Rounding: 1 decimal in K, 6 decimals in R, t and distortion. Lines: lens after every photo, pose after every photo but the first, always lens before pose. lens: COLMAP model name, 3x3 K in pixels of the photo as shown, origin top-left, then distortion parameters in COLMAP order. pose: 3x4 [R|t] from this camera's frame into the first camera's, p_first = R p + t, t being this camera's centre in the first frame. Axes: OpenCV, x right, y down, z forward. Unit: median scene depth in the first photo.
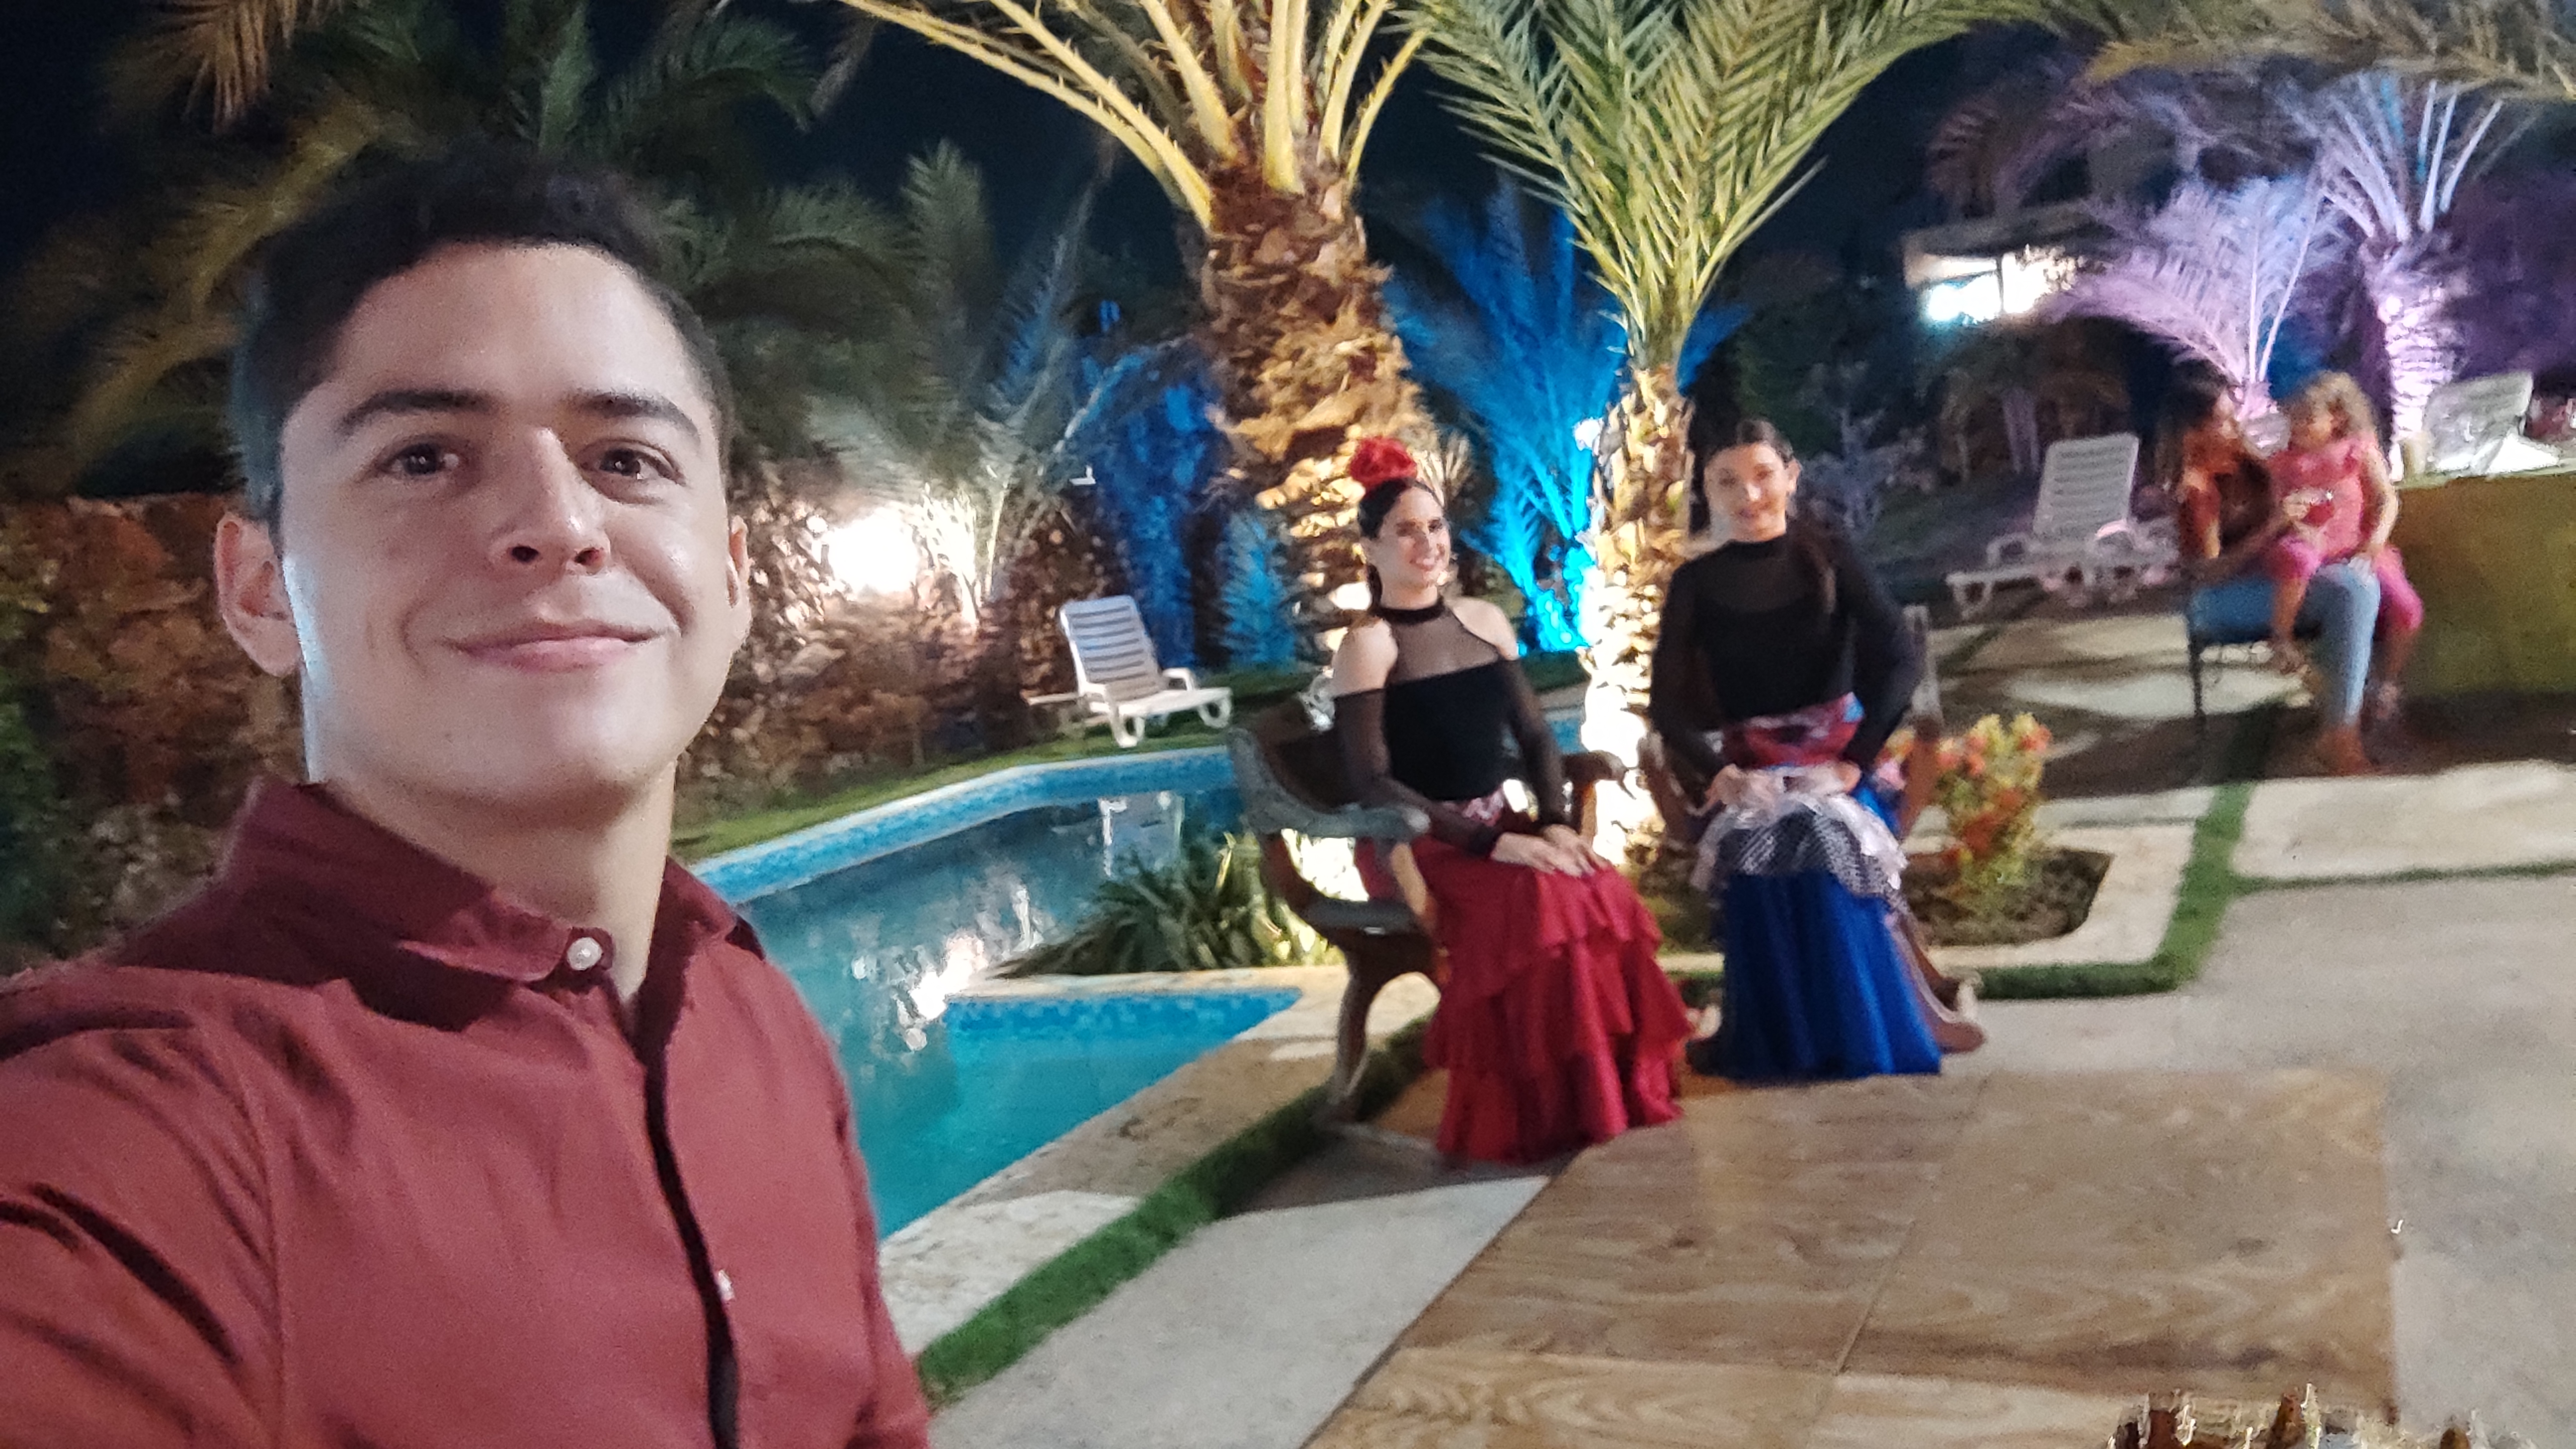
lens RADIAL K [[1983.4, 0, 1290.1], [0, 1983.4, 728.6], [0, 0, 1]] dist [0.011802, -0.004587]
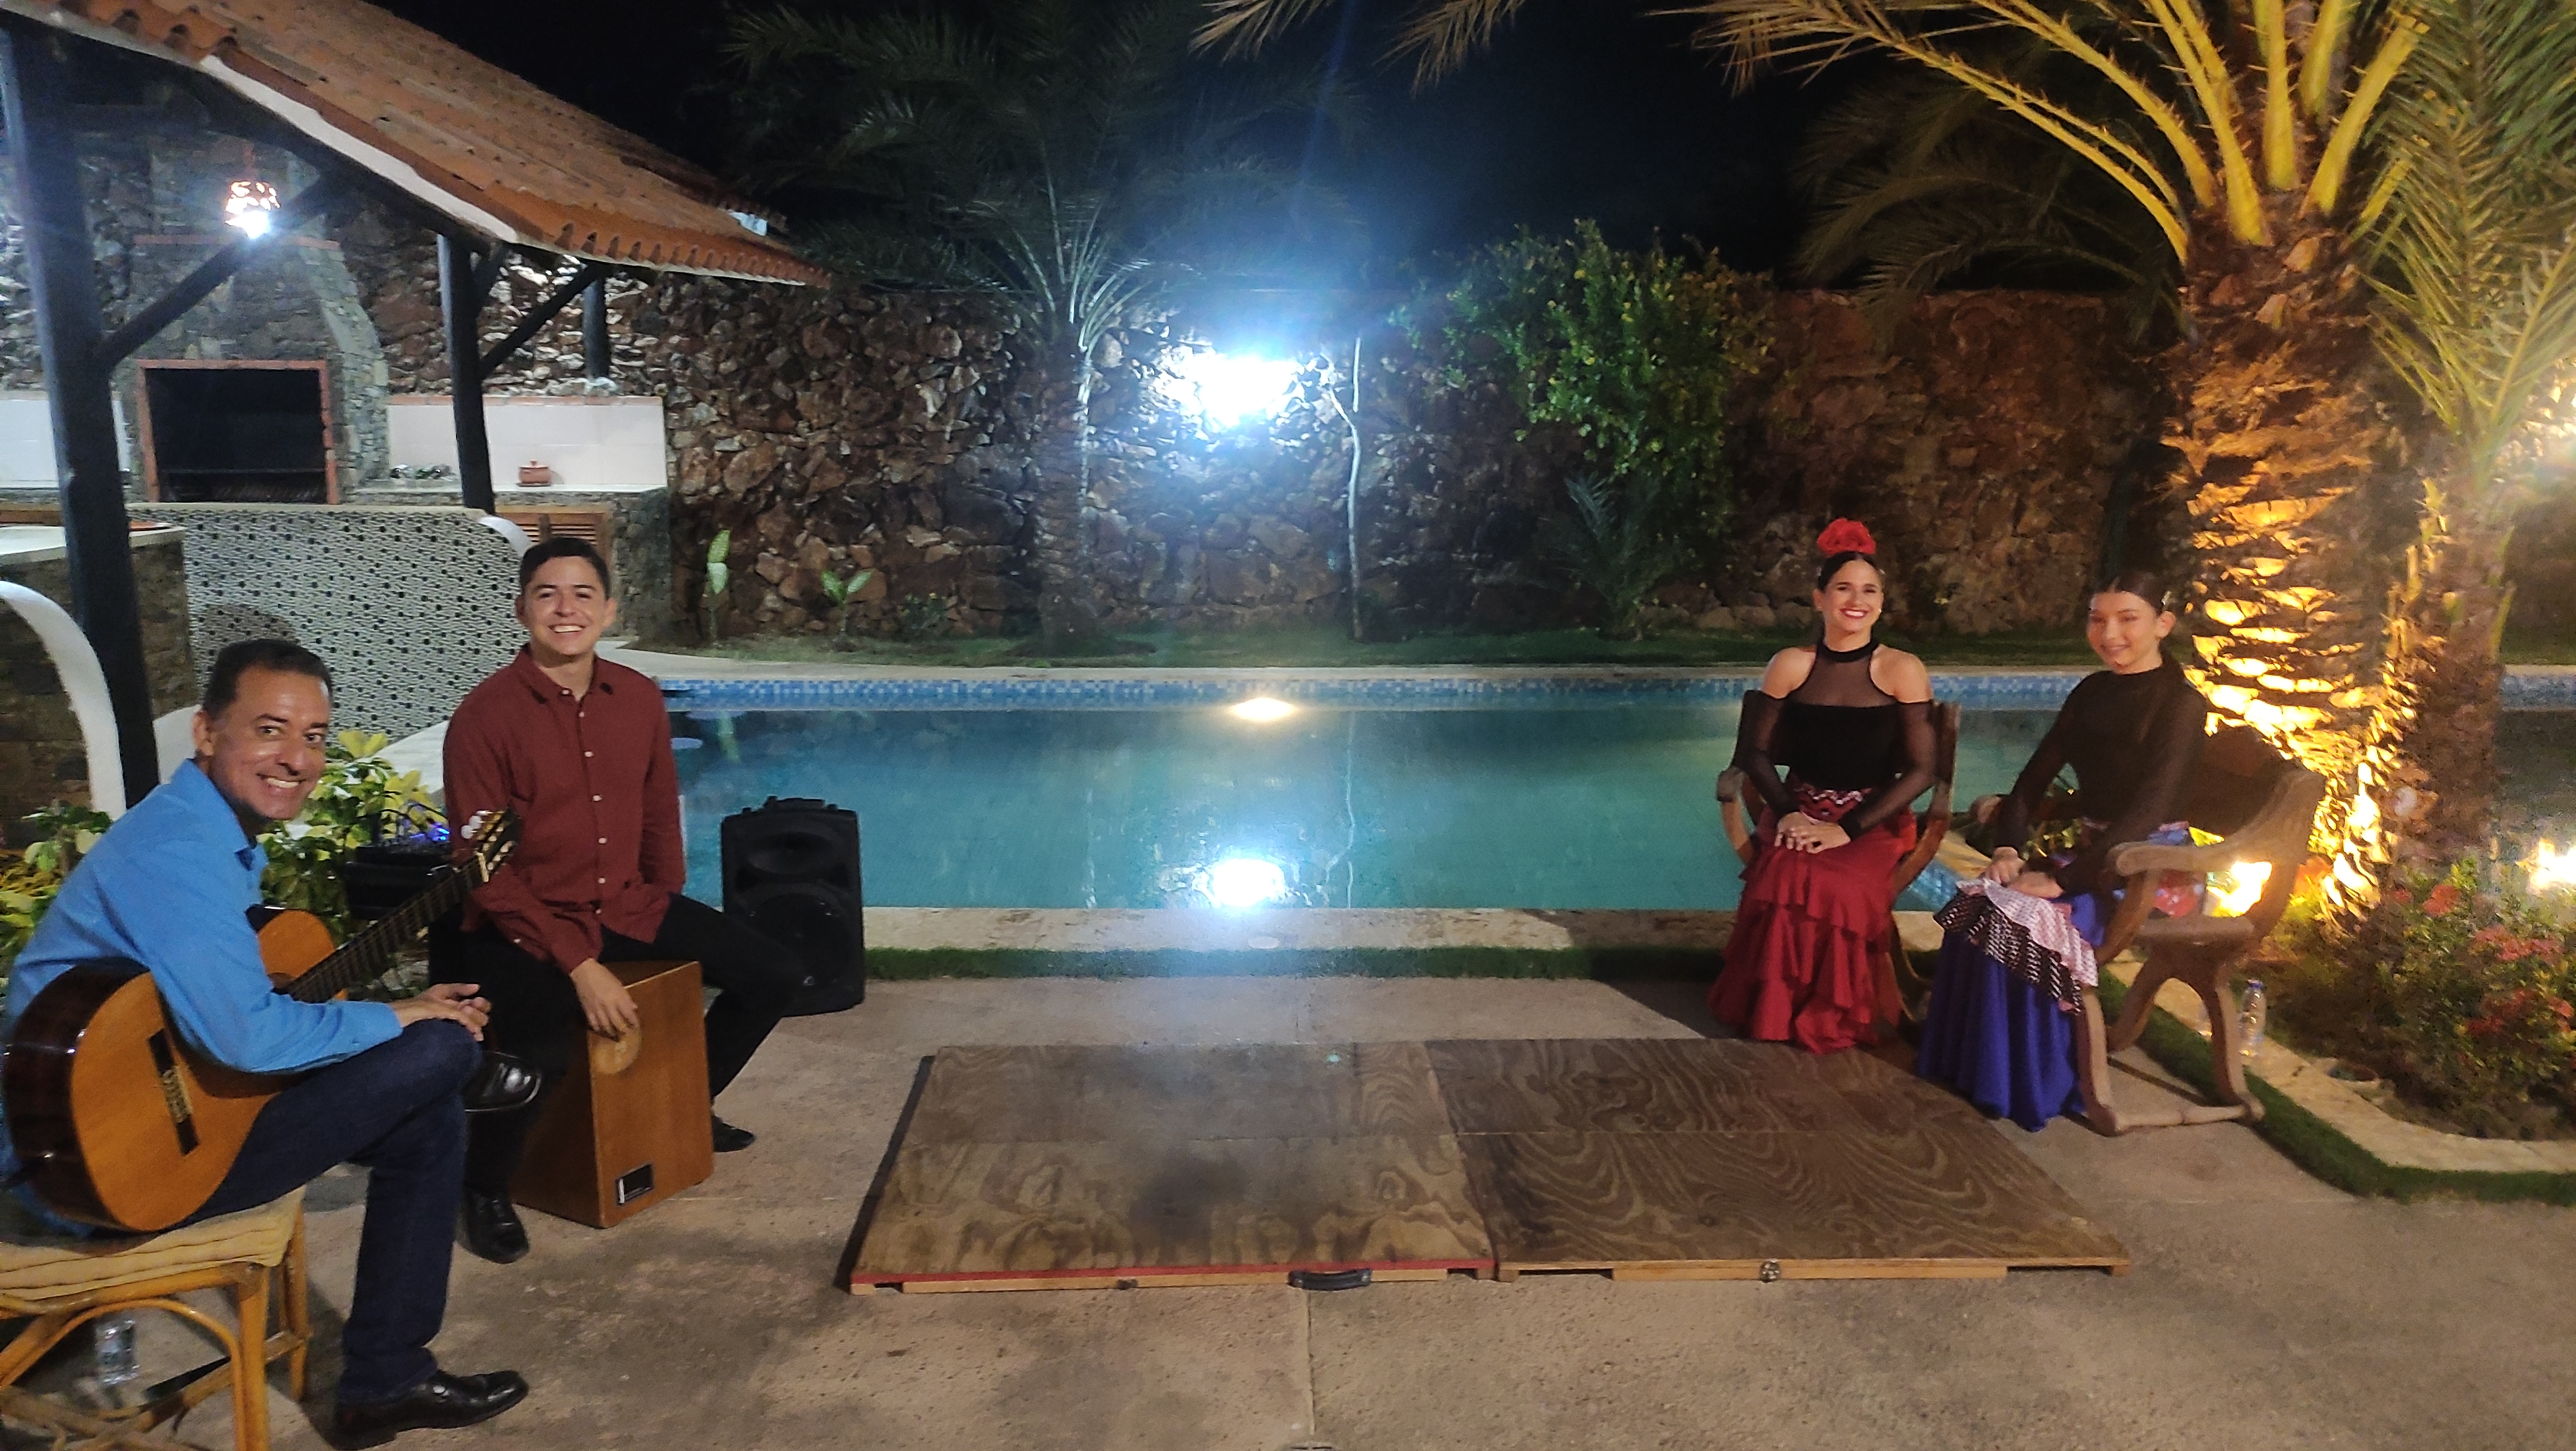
lens RADIAL K [[1879.8, 0, 1287.6], [0, 1879.8, 723.7], [0, 0, 1]] dist [-0.006175, -0.002954]
pose [[0.485165, 0.314162, -0.816037, 0.663916], [-0.166253, 0.949348, 0.266642, -0.202330], [0.858473, 0.006304, 0.512821, 0.006057]]
